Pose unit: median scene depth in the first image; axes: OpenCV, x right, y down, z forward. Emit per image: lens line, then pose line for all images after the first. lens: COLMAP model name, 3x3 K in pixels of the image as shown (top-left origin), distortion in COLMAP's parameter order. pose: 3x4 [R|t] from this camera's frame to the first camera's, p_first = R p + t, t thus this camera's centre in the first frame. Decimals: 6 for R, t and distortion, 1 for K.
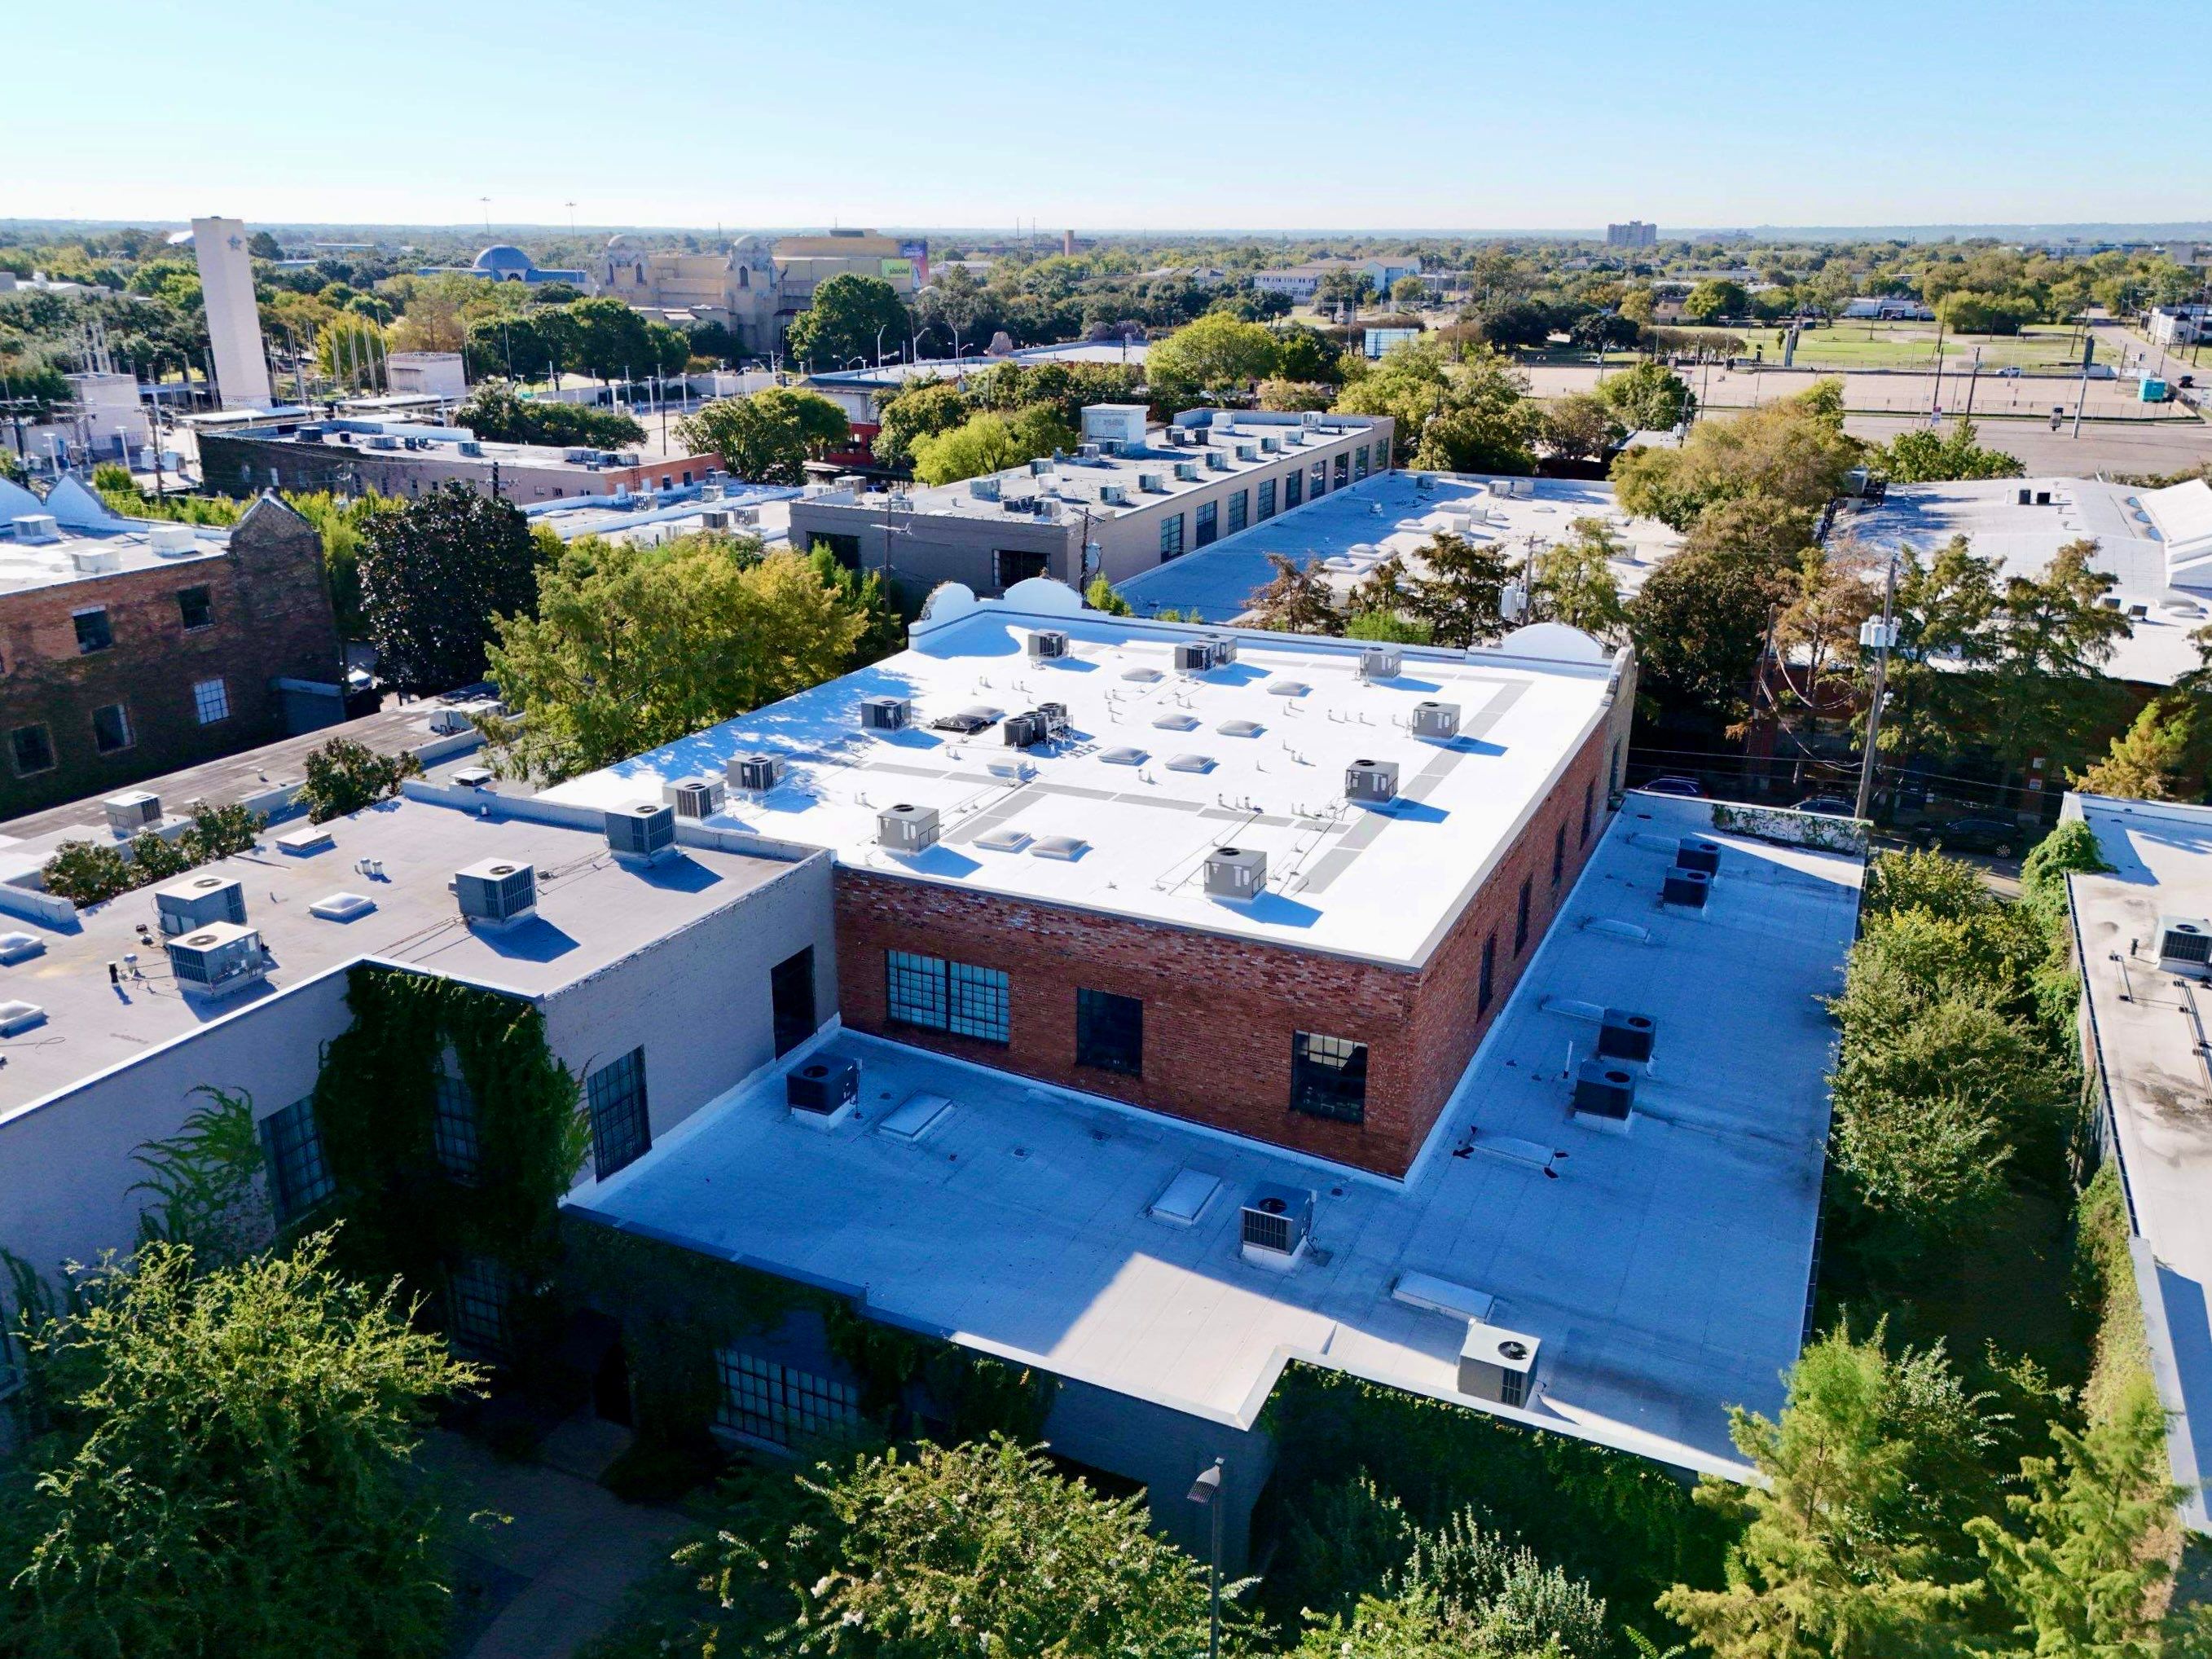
lens RADIAL K [[1710.1, 0, 1133.6], [0, 1710.1, 821.2], [0, 0, 1]] dist [0.071626, -0.066629]
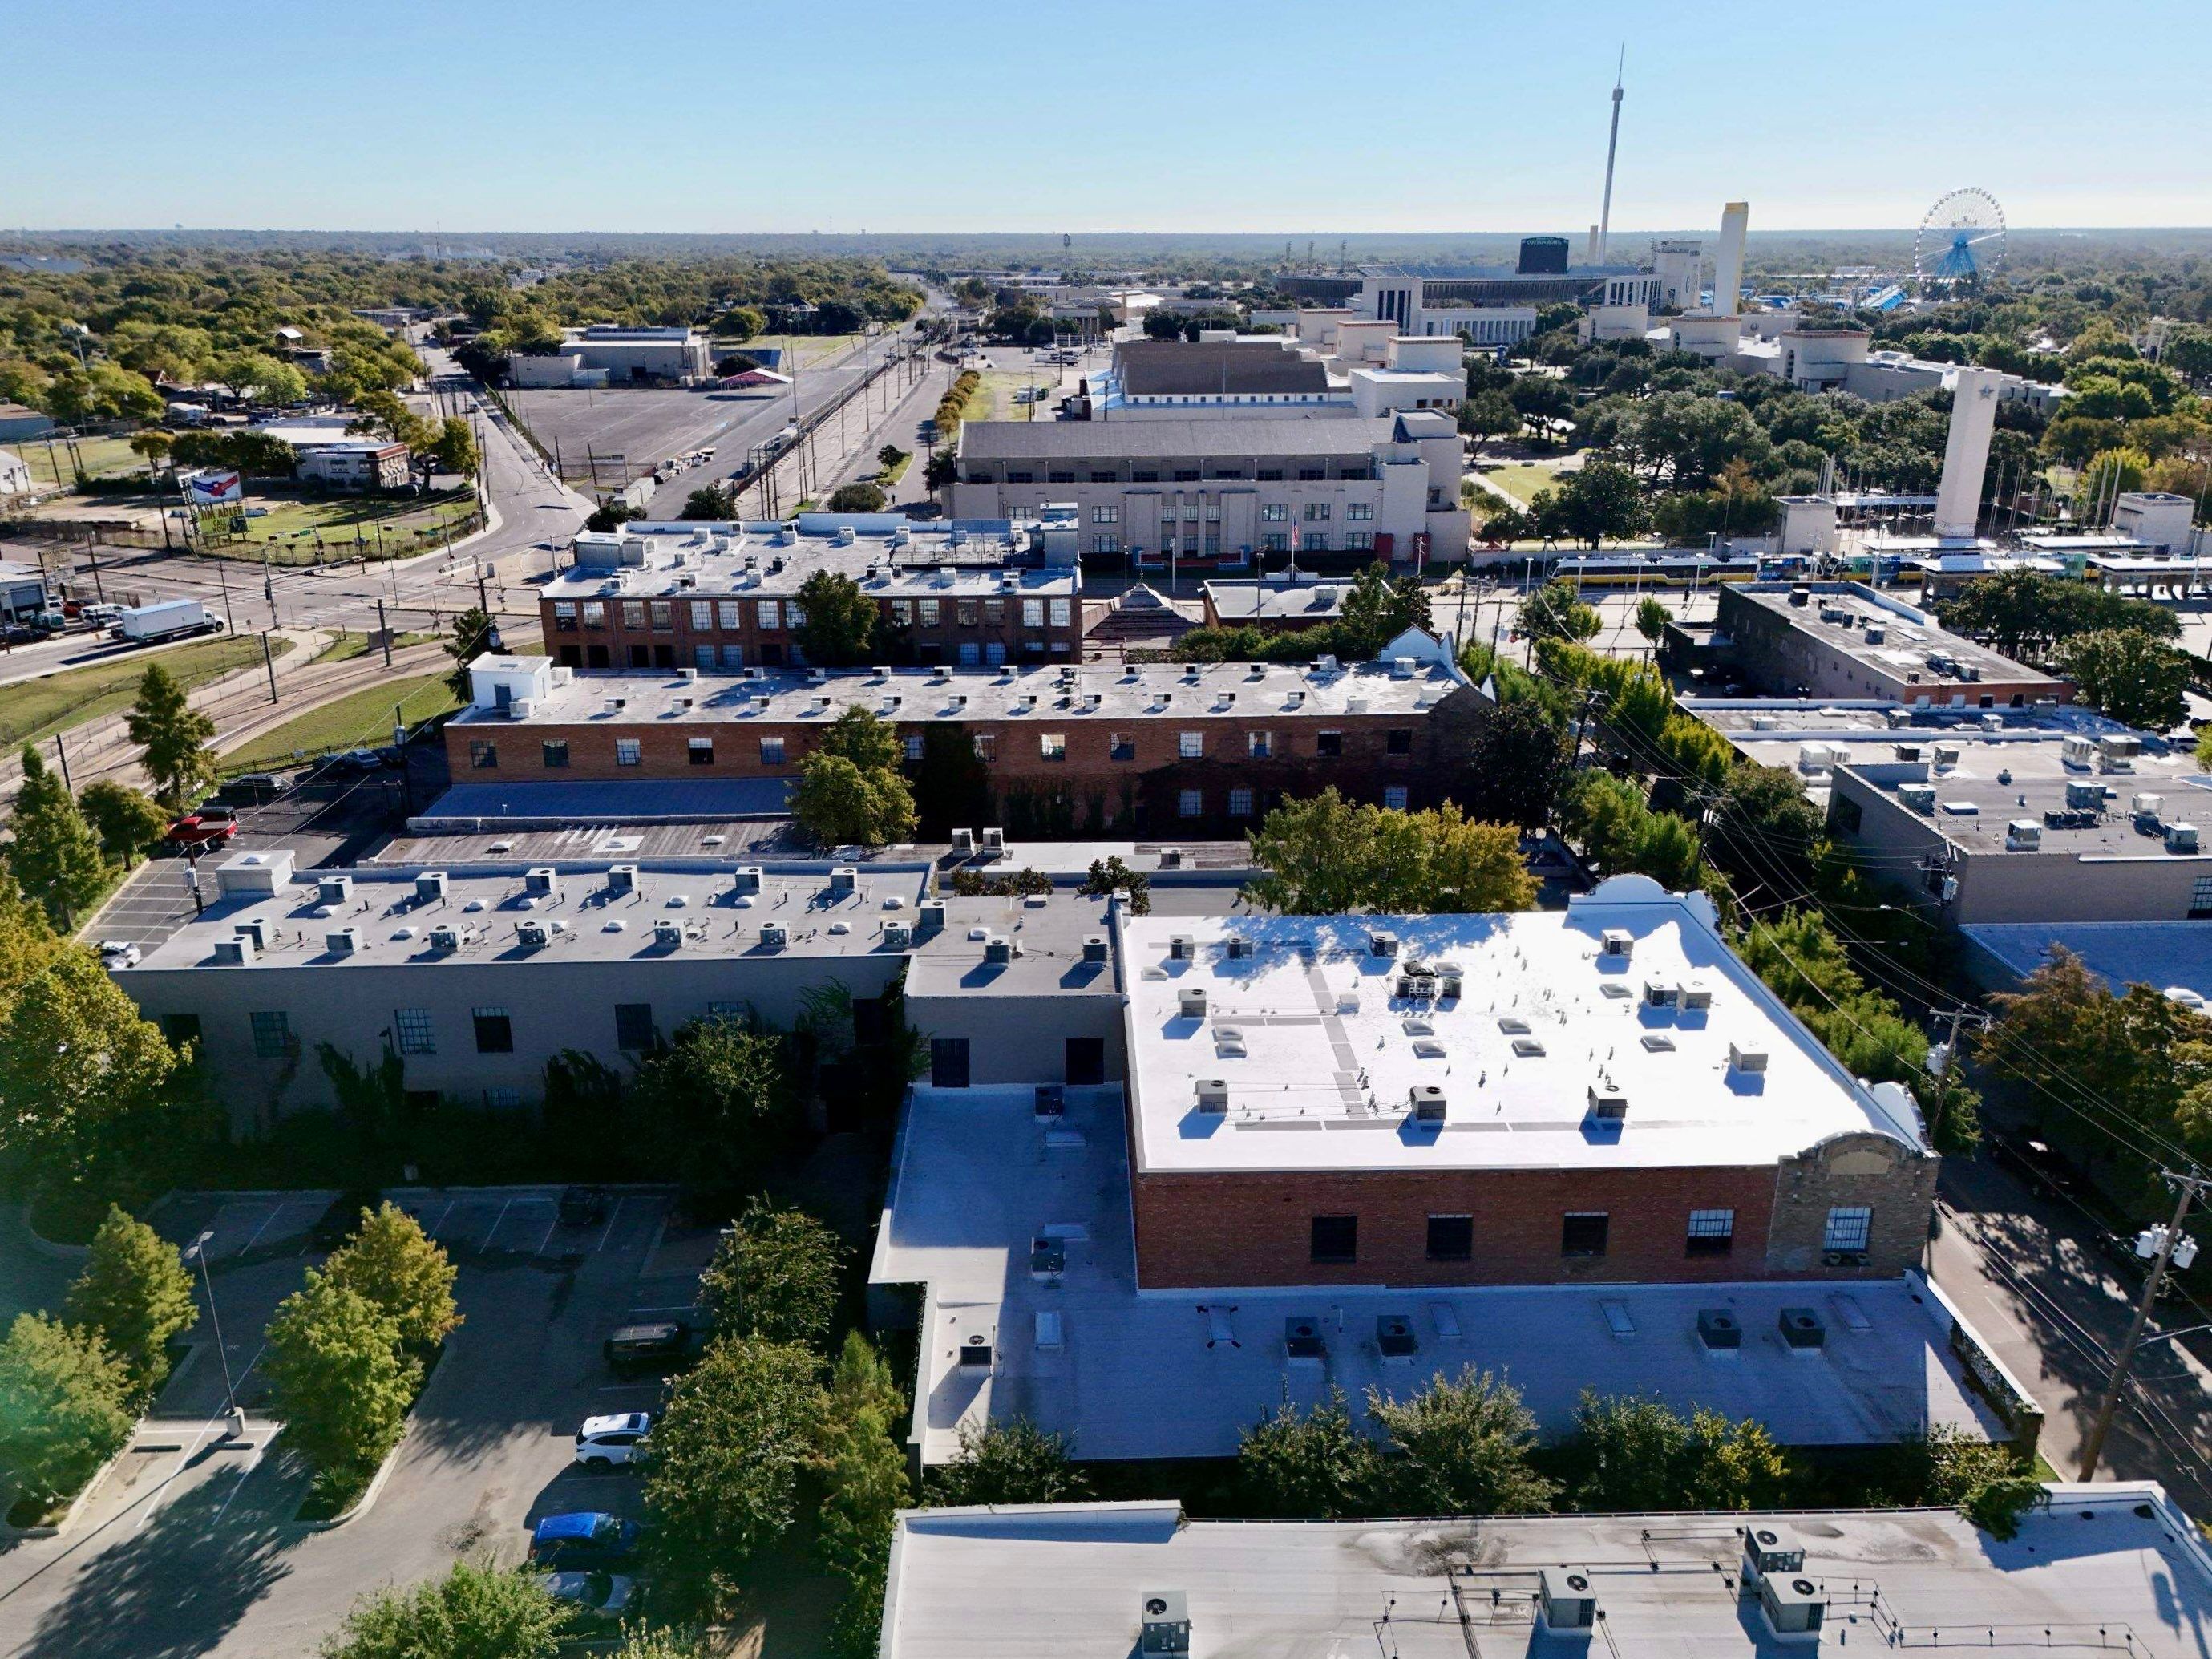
lens RADIAL K [[1710.1, 0, 1119.6], [0, 1710.1, 818.0], [0, 0, 1]] dist [0.071626, -0.066629]
pose [[0.438048, 0.281188, -0.853843, 1.332750], [-0.284349, 0.944393, 0.165128, -0.463065], [0.852795, 0.170455, 0.493645, 0.049726]]
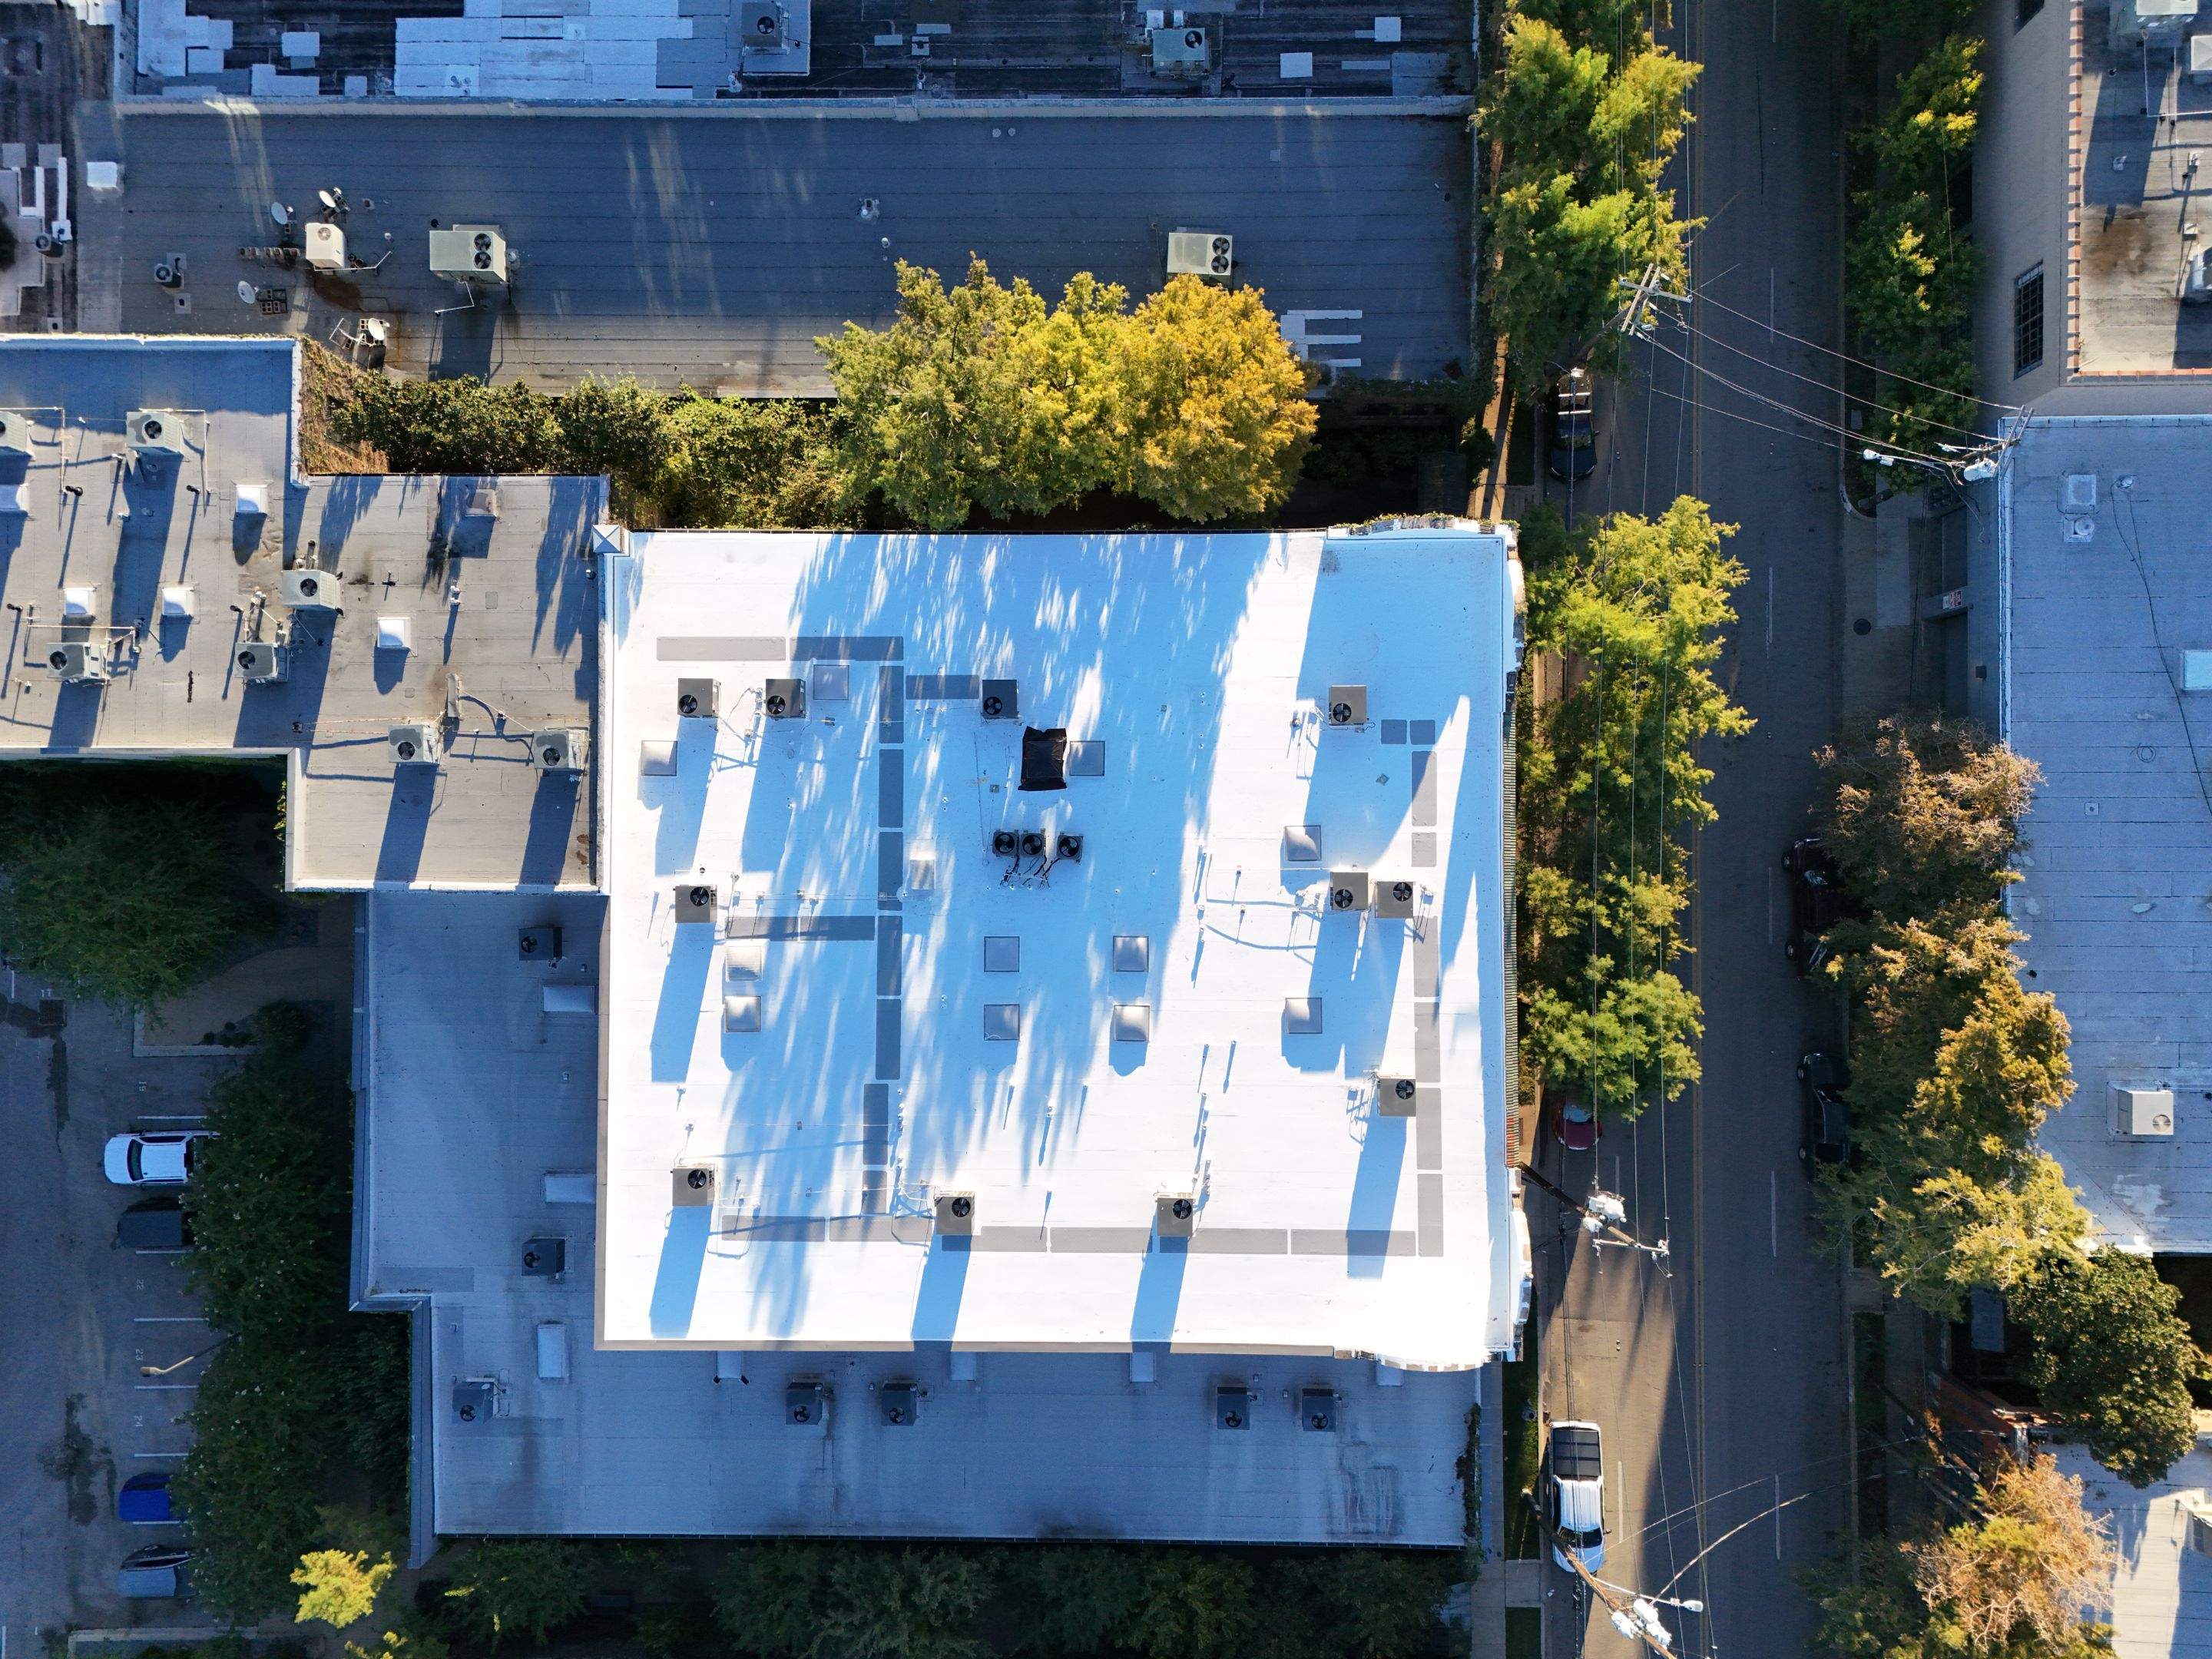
lens RADIAL K [[1629.2, 0, 1124.3], [0, 1629.2, 814.1], [0, 0, 1]] dist [0.059434, -0.046744]
pose [[0.400374, 0.915937, -0.027566, -0.035614], [-0.266168, 0.145027, 0.952954, -1.299605], [0.876844, -0.374201, 0.301858, 0.989208]]
